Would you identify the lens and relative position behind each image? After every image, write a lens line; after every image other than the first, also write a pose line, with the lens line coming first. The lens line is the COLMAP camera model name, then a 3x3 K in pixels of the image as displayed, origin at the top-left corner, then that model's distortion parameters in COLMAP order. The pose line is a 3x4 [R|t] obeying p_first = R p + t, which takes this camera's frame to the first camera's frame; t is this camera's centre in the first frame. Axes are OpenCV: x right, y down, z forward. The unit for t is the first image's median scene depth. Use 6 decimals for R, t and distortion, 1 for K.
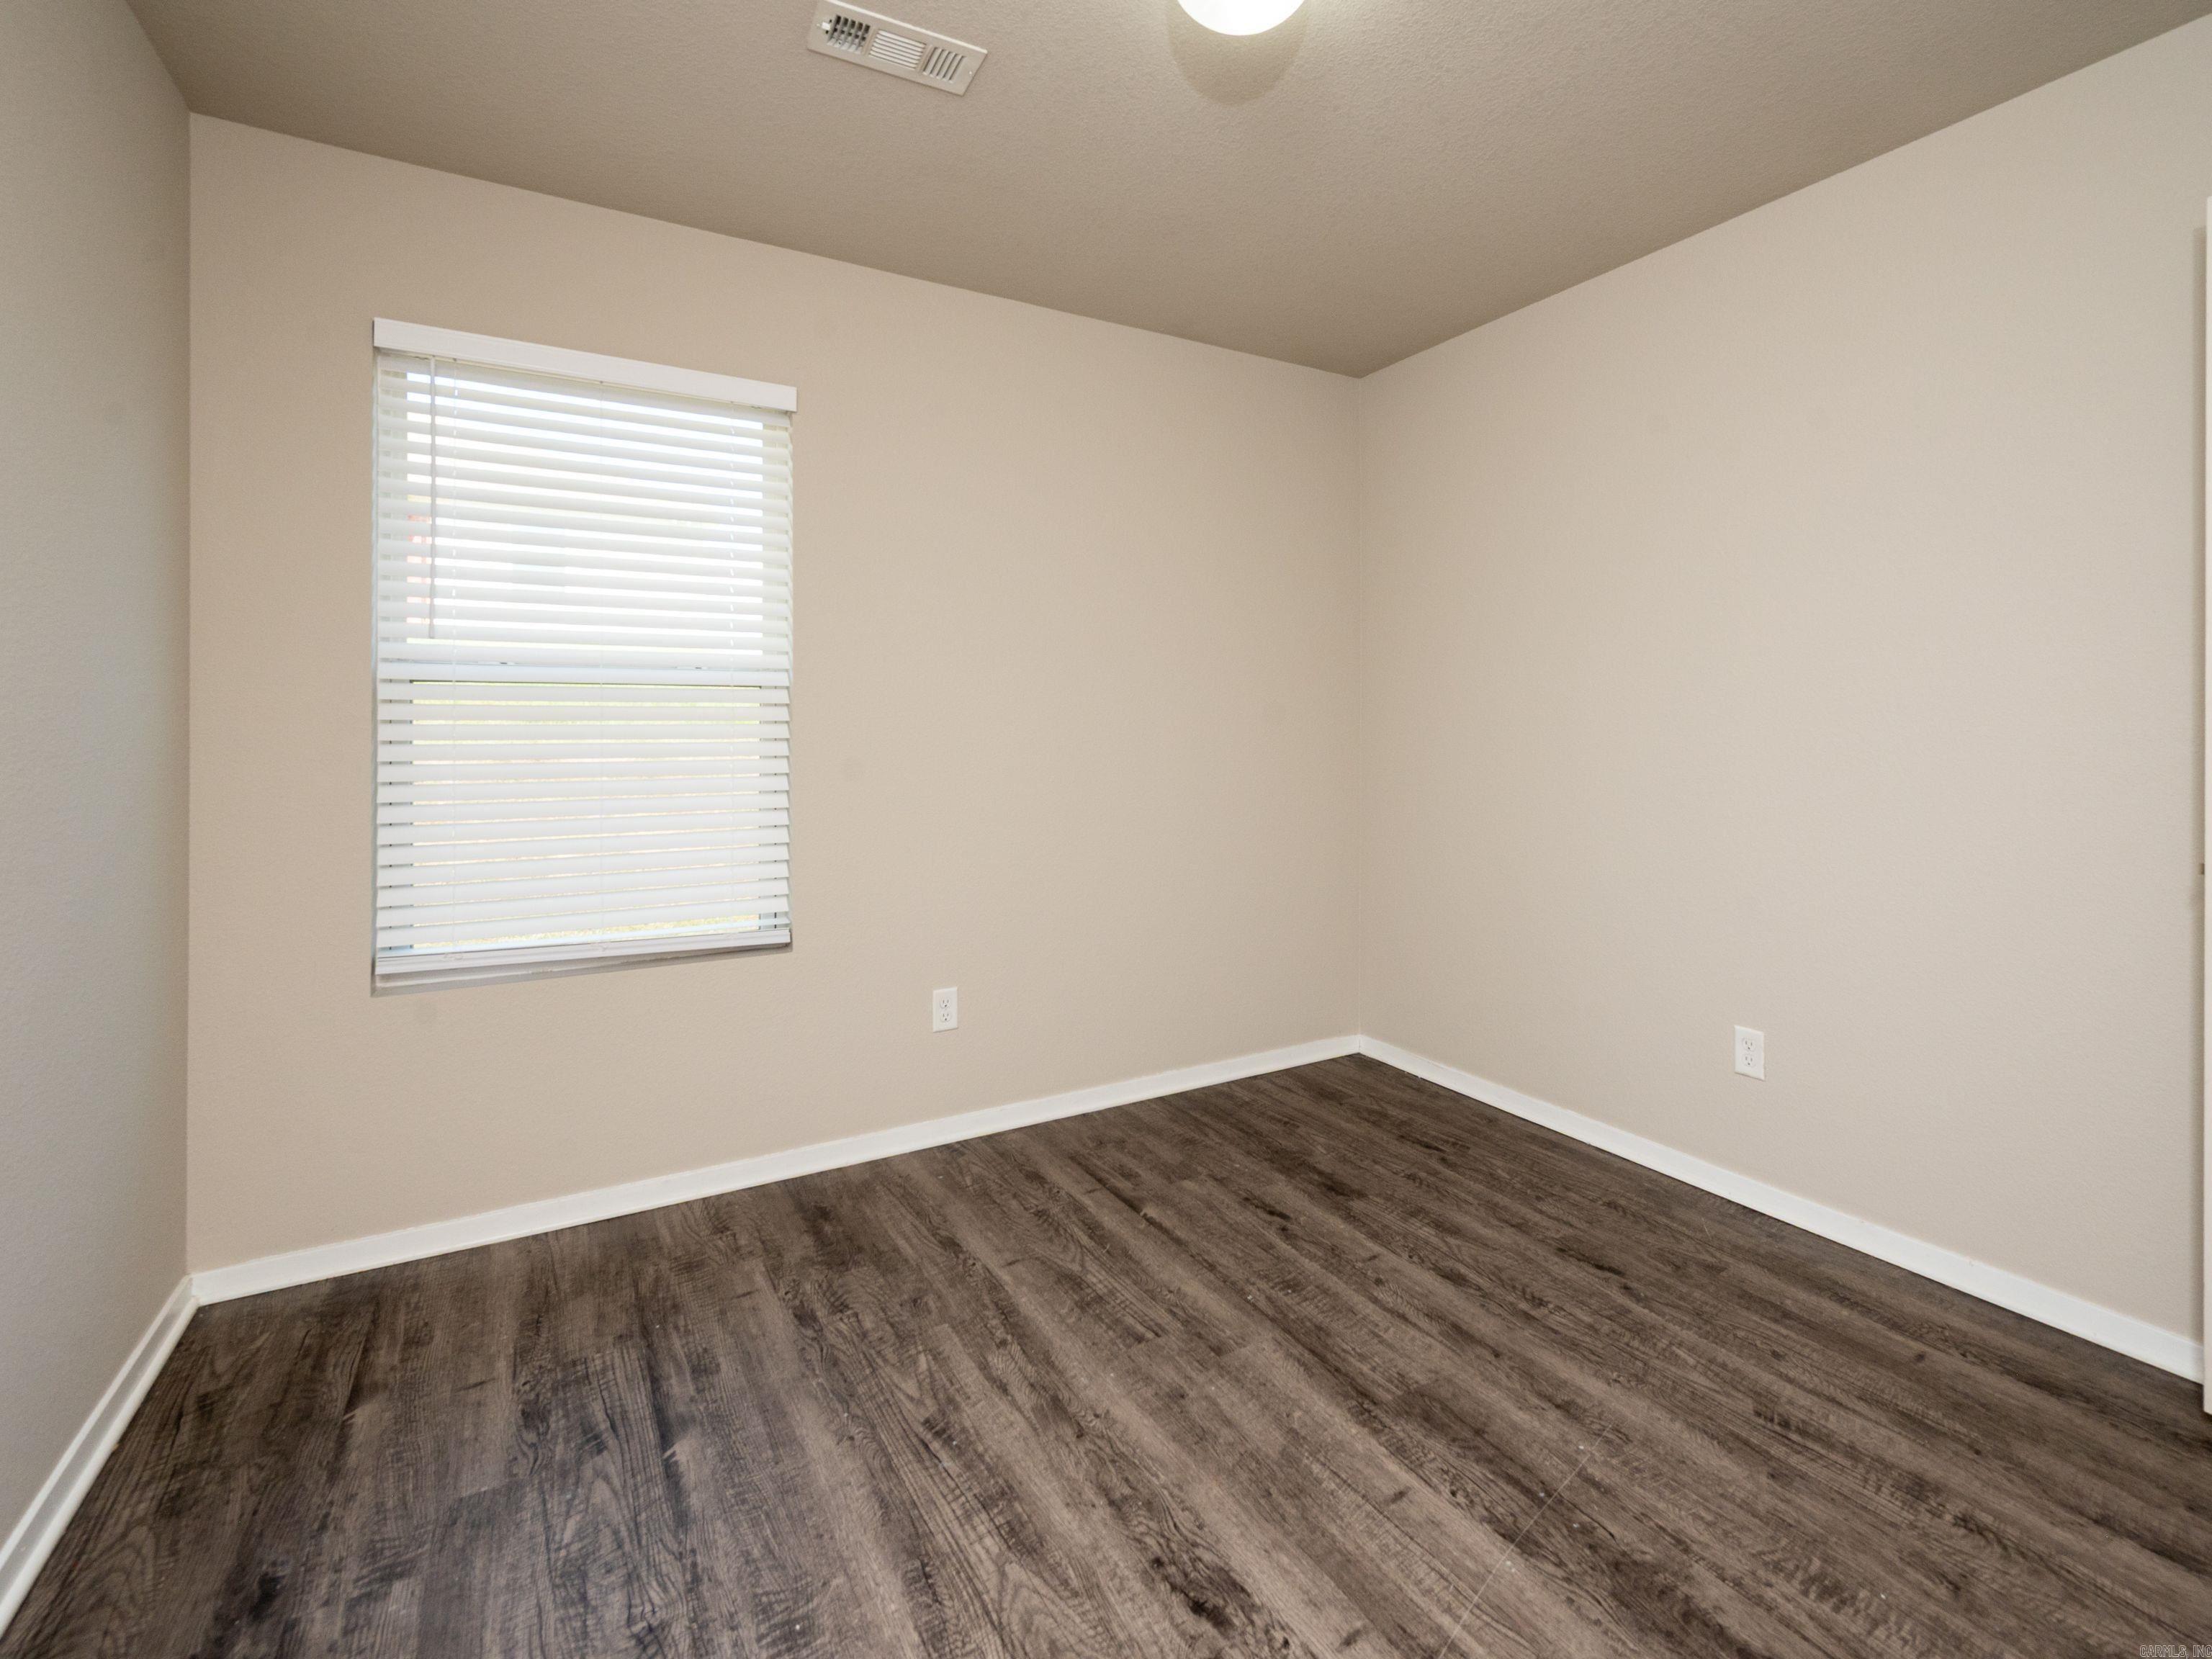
lens RADIAL K [[1009.3, 0, 1120.4], [0, 1009.3, 835.8], [0, 0, 1]] dist [-0.001715, -0.000253]
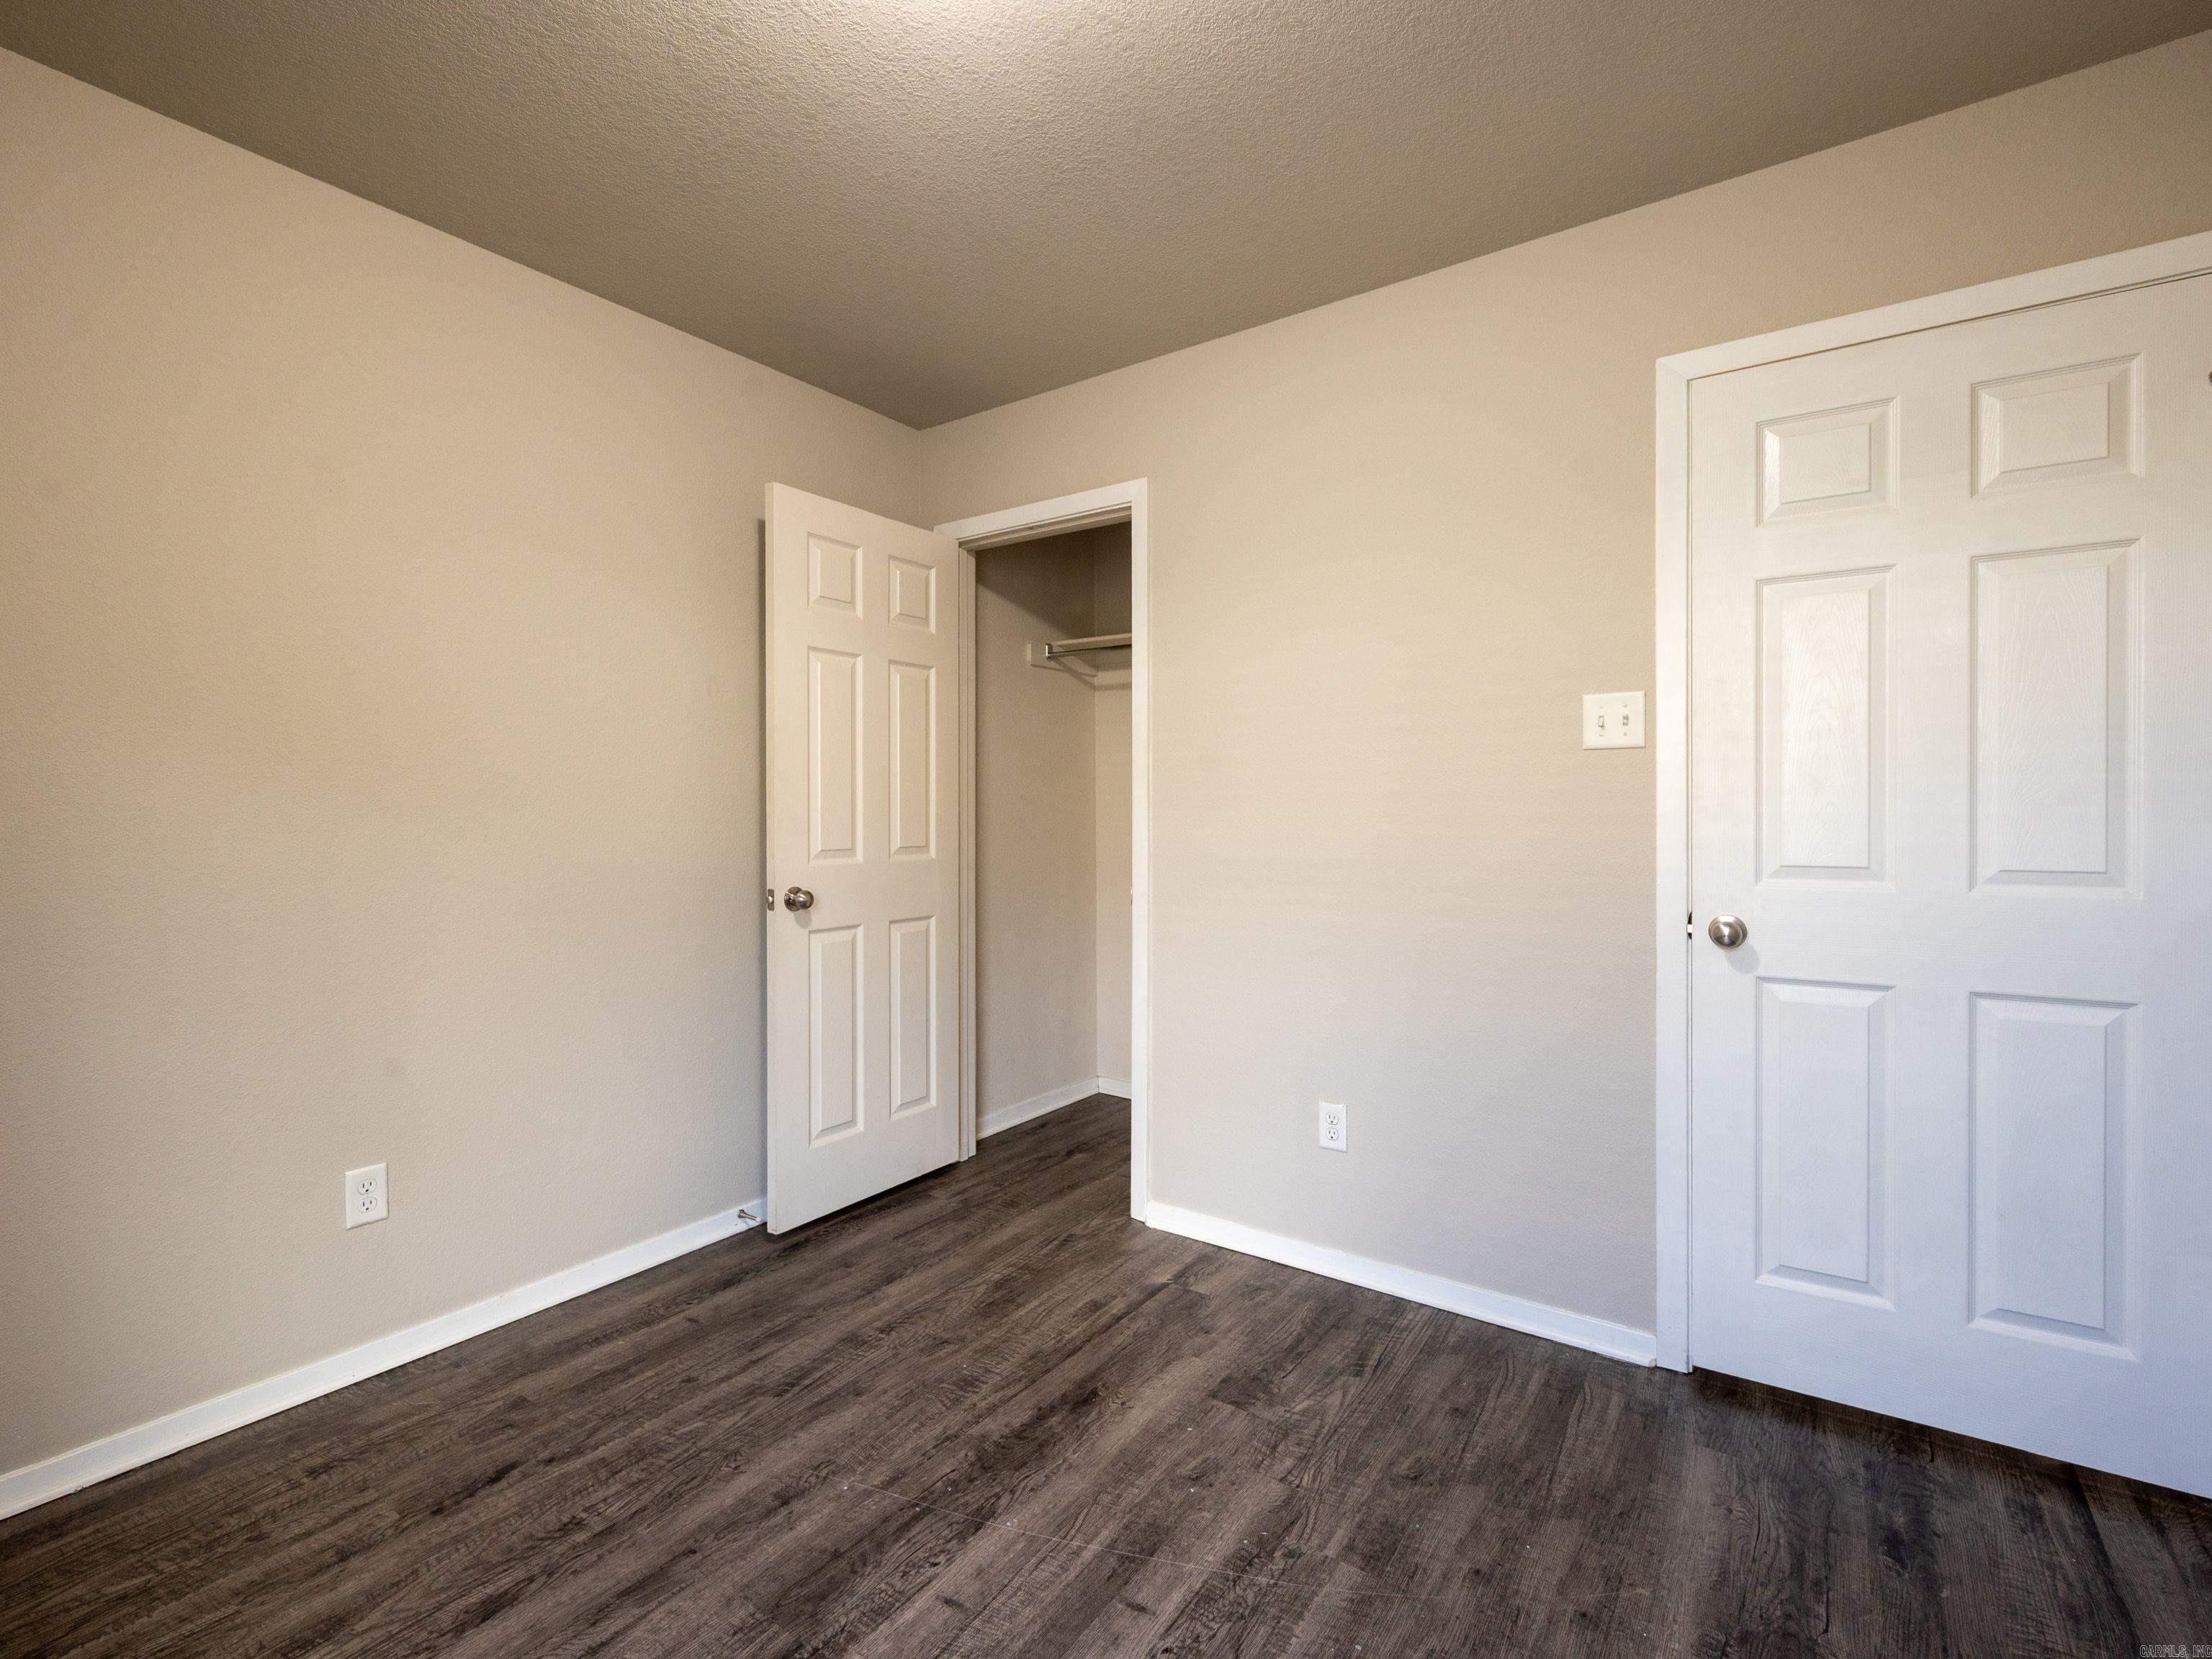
lens RADIAL K [[1009.3, 0, 1121.7], [0, 1009.3, 816.6], [0, 0, 1]] dist [-0.001715, -0.000253]
pose [[-0.428153, -0.001616, 0.903705, -0.588245], [0.098872, 0.993912, 0.048620, -0.114980], [-0.898281, 0.110168, -0.425387, 1.034437]]
